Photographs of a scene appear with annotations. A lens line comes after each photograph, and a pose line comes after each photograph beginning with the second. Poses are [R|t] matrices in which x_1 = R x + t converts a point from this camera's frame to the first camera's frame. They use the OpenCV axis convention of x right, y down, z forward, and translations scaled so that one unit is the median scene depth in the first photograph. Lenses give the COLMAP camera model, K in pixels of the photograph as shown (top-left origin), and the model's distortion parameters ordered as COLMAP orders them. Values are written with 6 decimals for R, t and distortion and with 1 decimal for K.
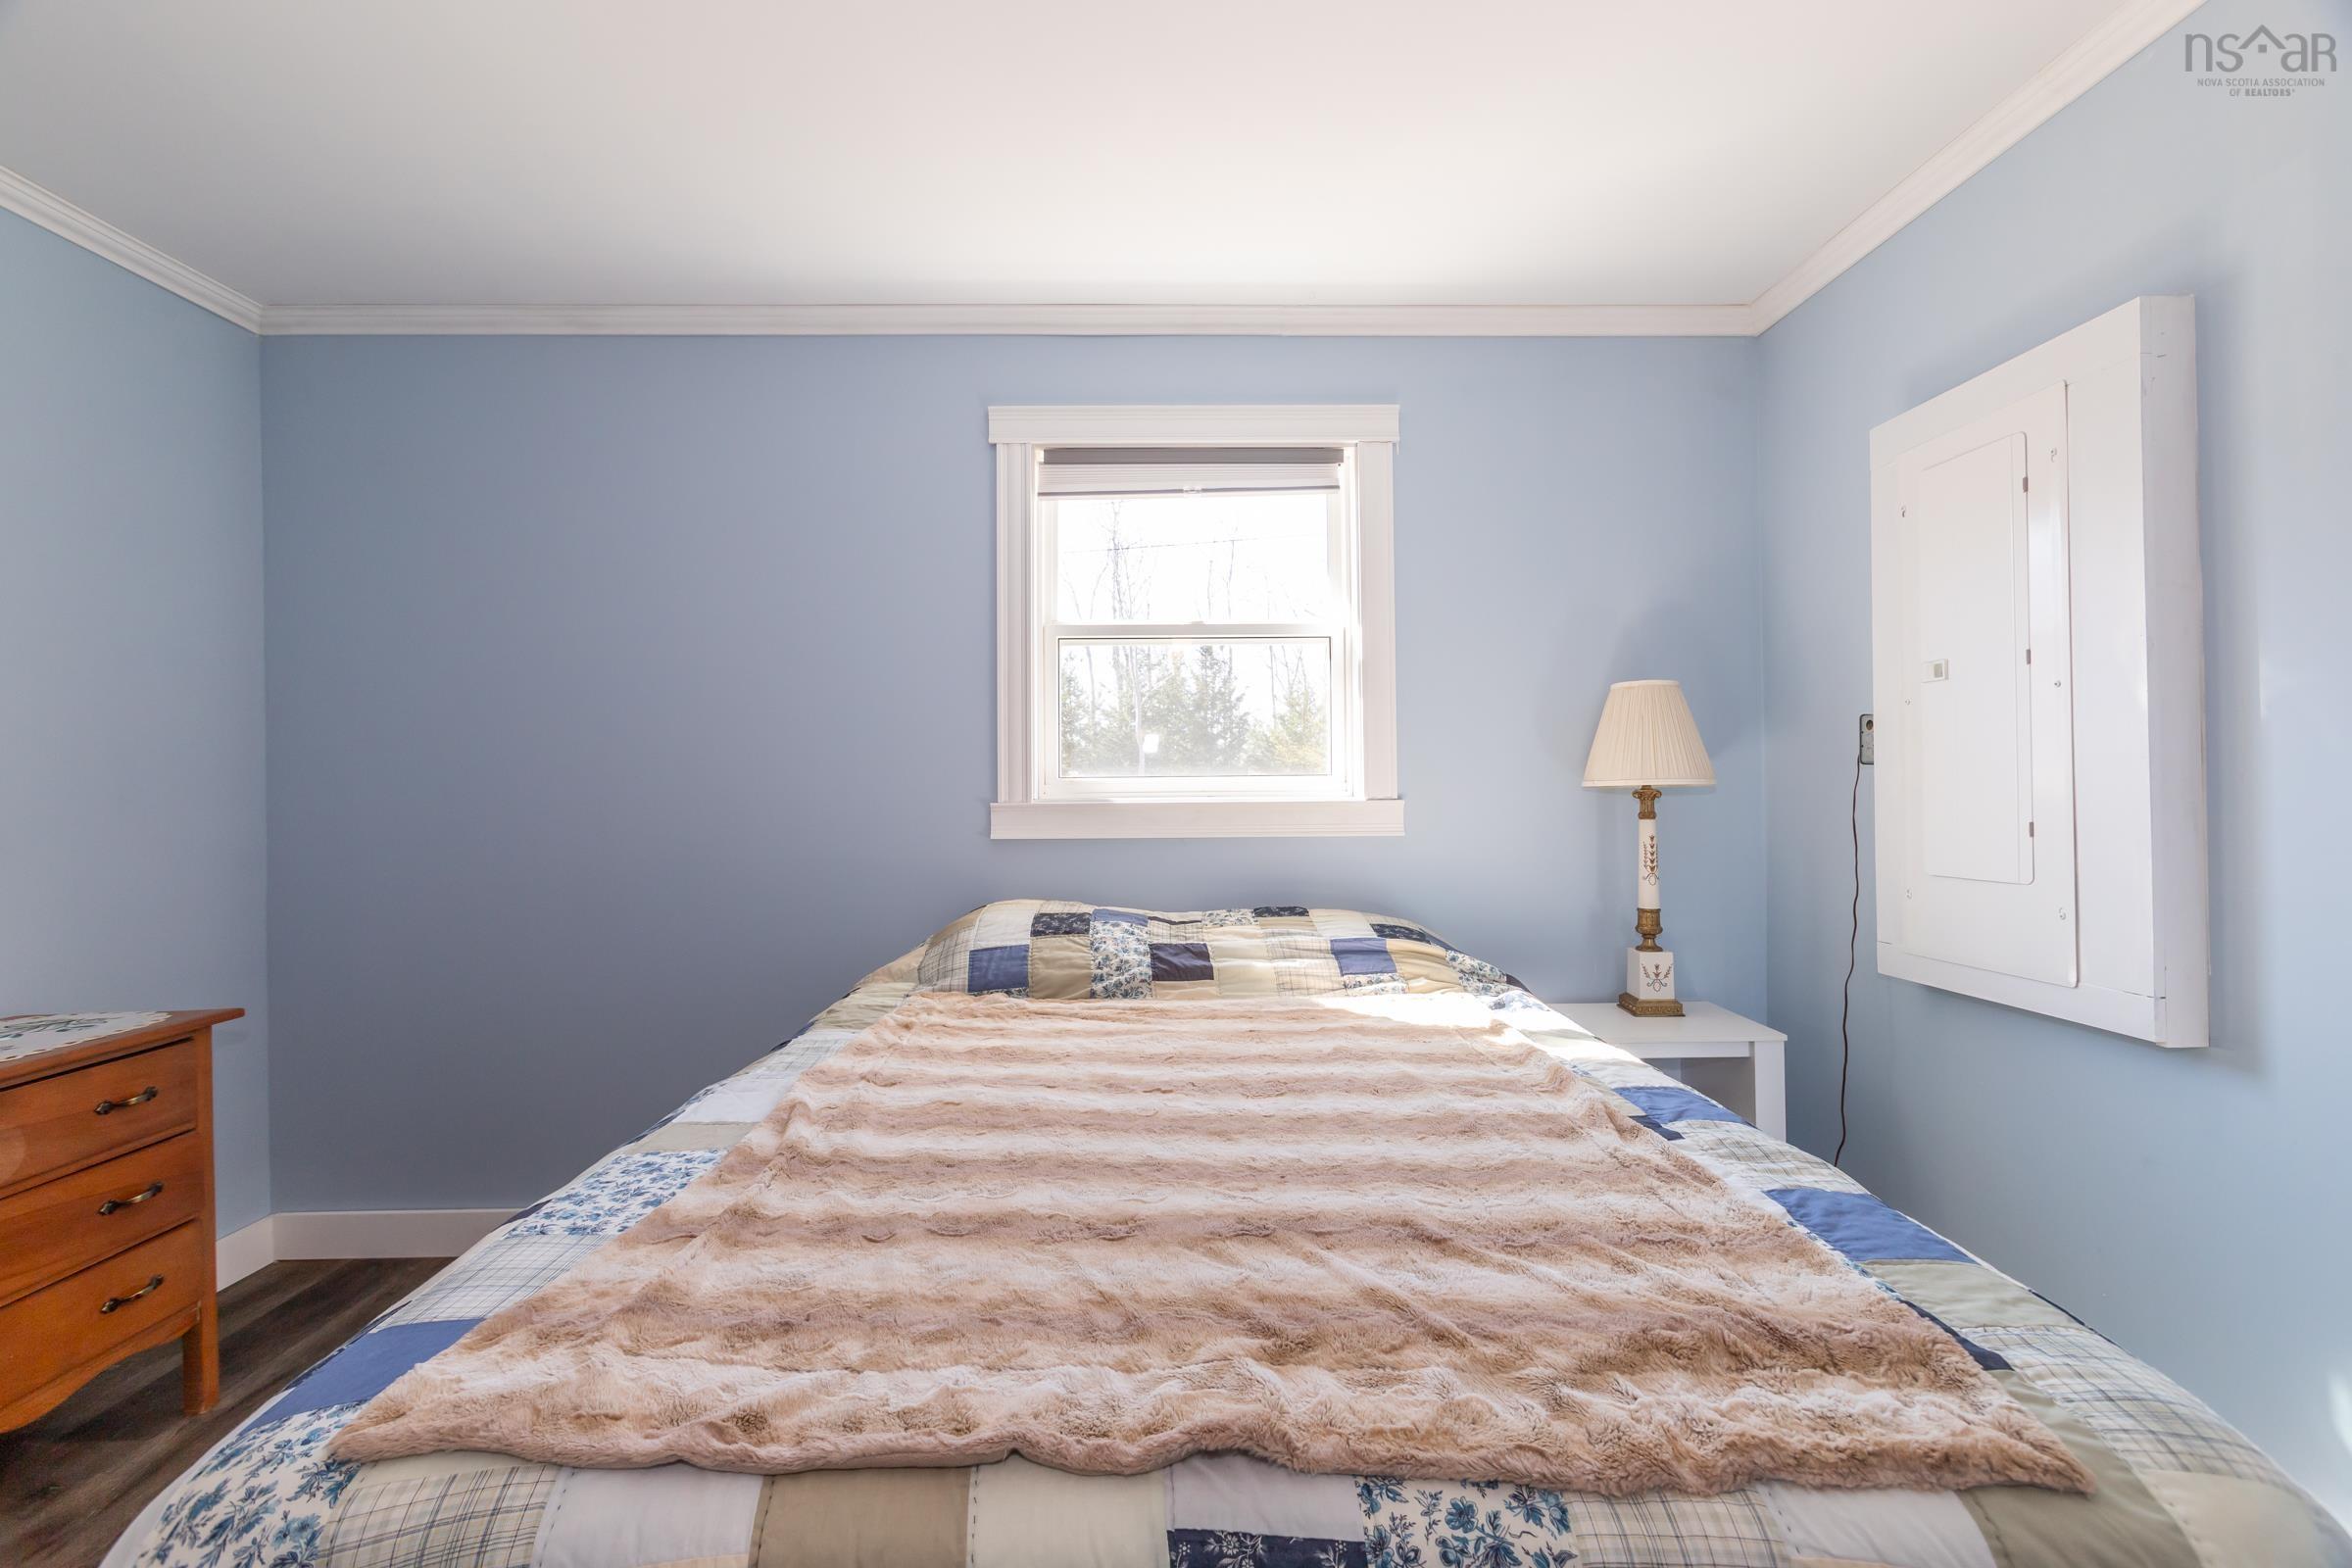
lens RADIAL K [[1031.3, 0, 1161.7], [0, 1031.3, 778.3], [0, 0, 1]] dist [-0.018117, 0.012401]
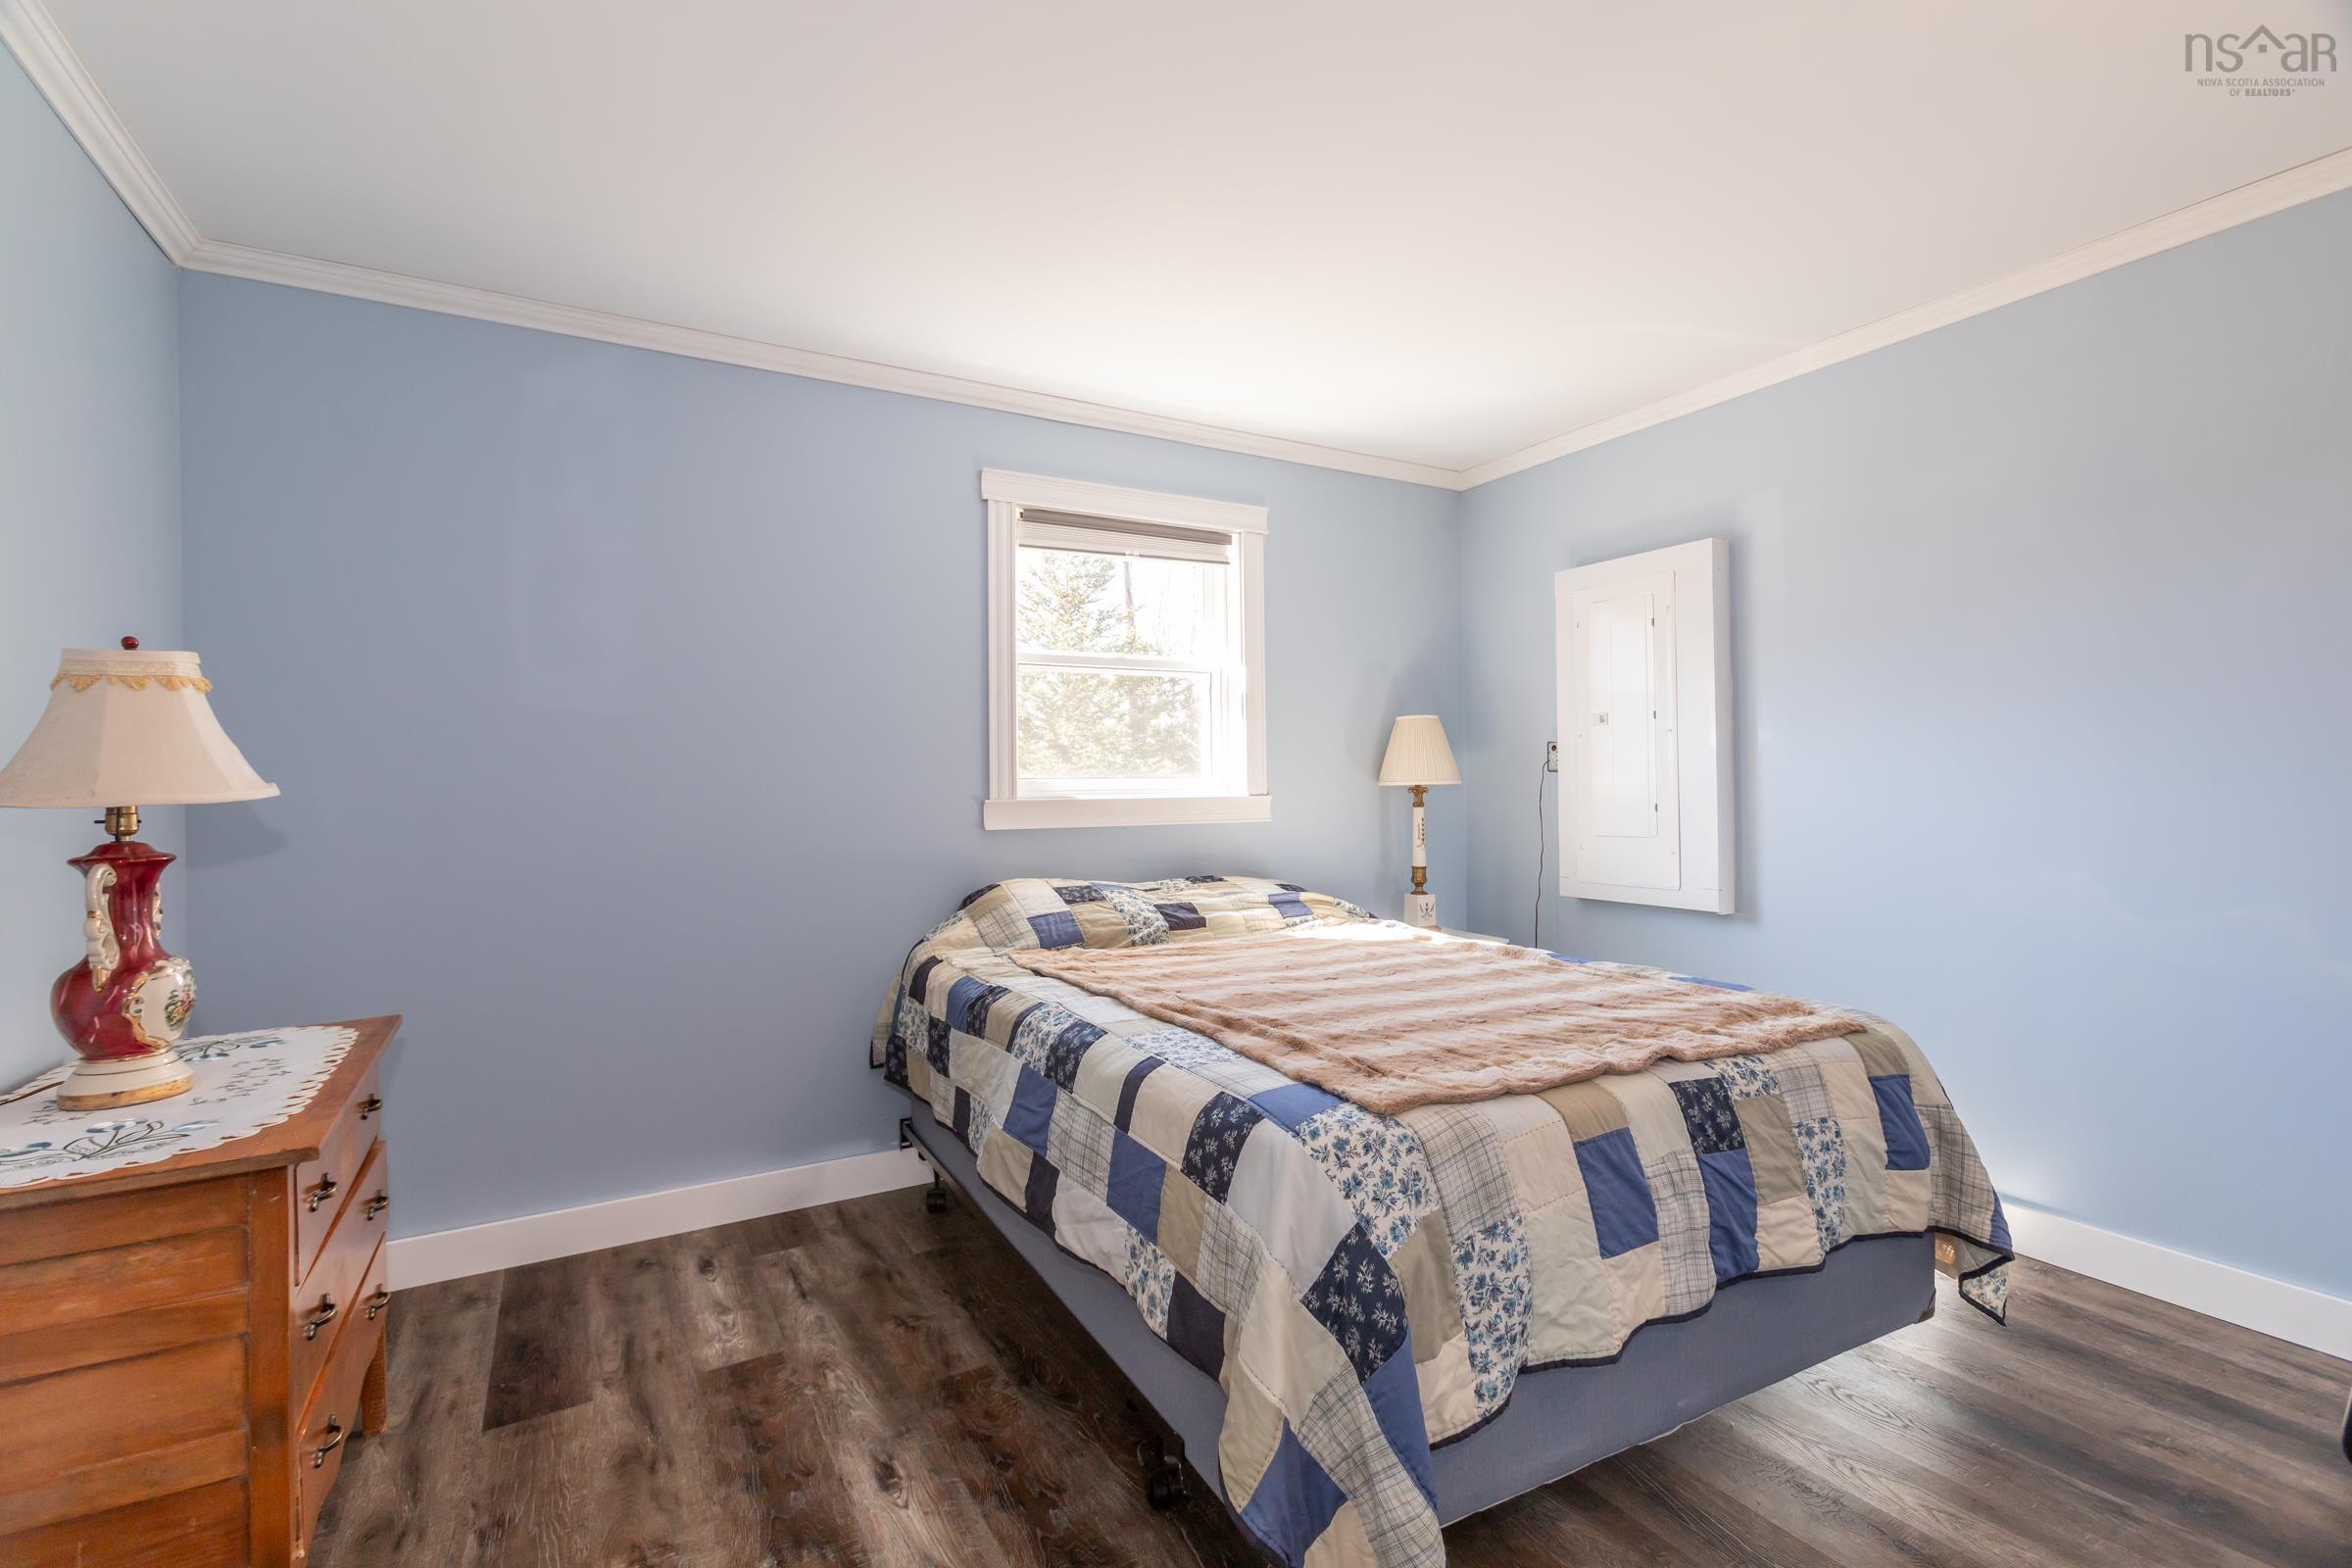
lens RADIAL K [[1031.3, 0, 1161.7], [0, 1031.3, 778.3], [0, 0, 1]] dist [-0.018117, 0.012401]
pose [[0.881999, 0.002000, 0.471247, -0.608769], [-0.001438, 0.999998, -0.001552, 0.000605], [-0.471249, 0.000691, 0.882000, -0.165047]]
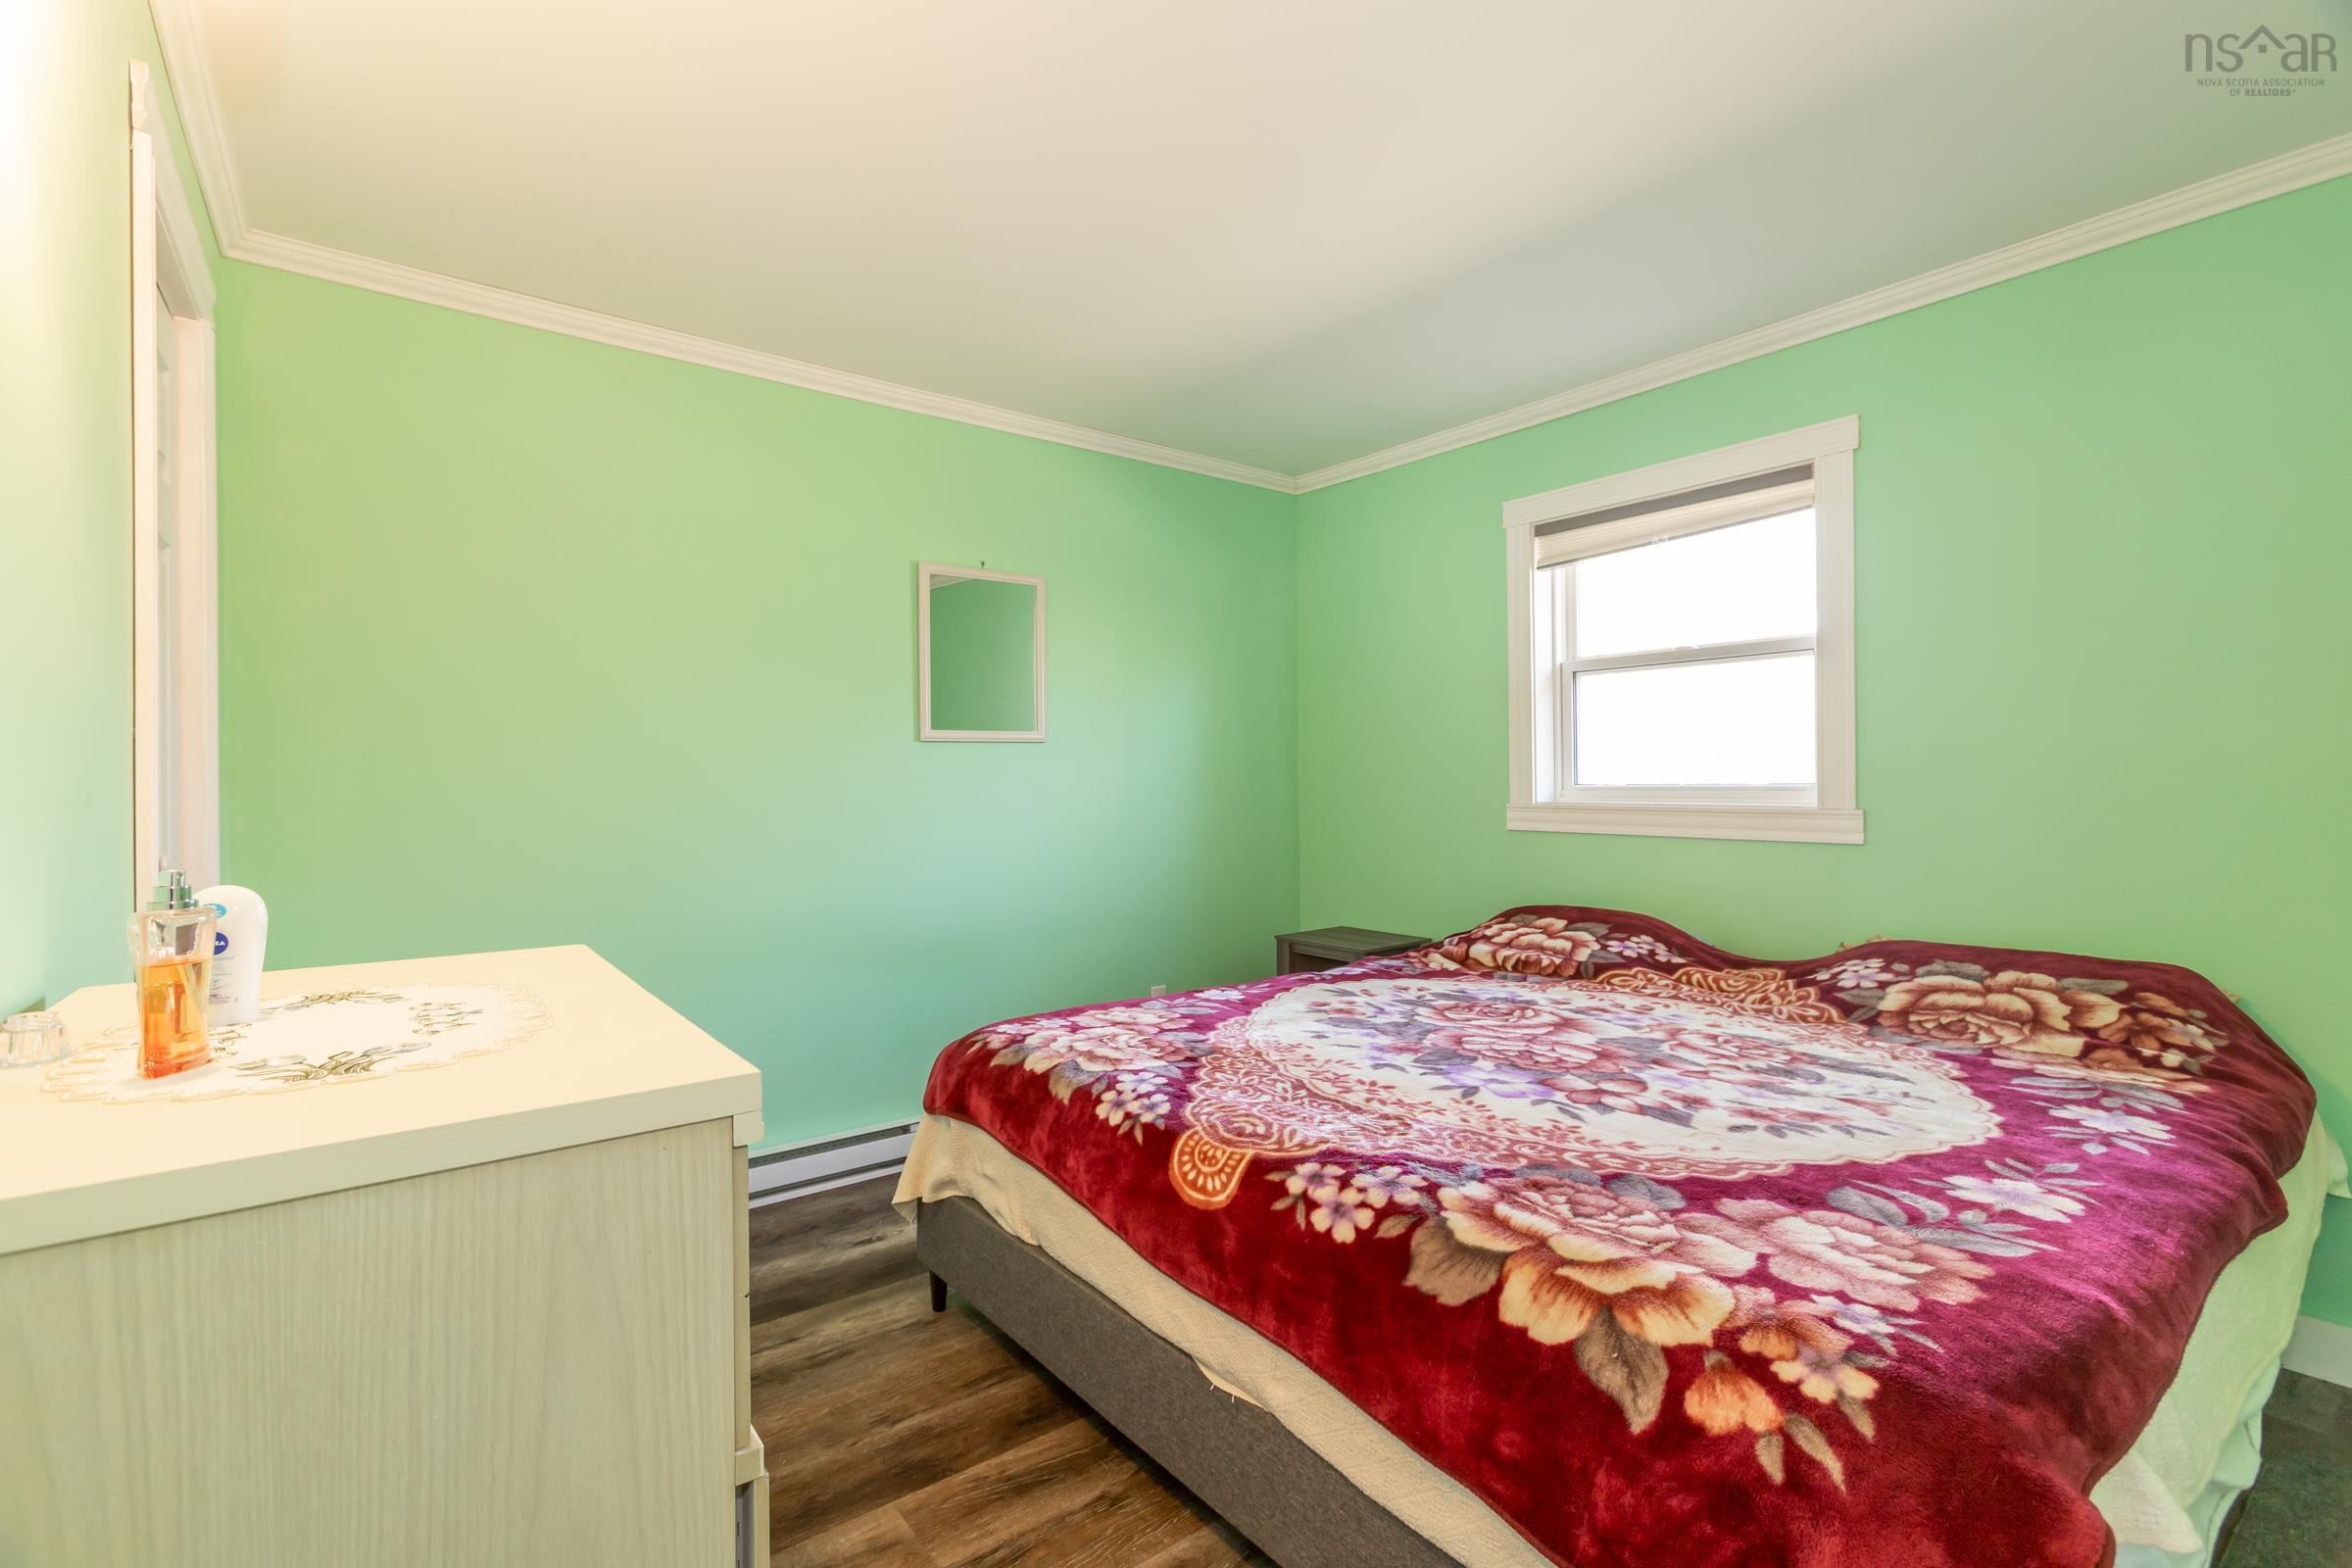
lens RADIAL K [[1031.3, 0, 1161.7], [0, 1031.3, 778.3], [0, 0, 1]] dist [-0.018117, 0.012401]
pose [[0.598474, 0.004363, -0.801131, 0.687366], [0.007593, 0.999909, 0.011118, -0.027050], [0.801107, -0.012736, 0.598386, -0.151735]]
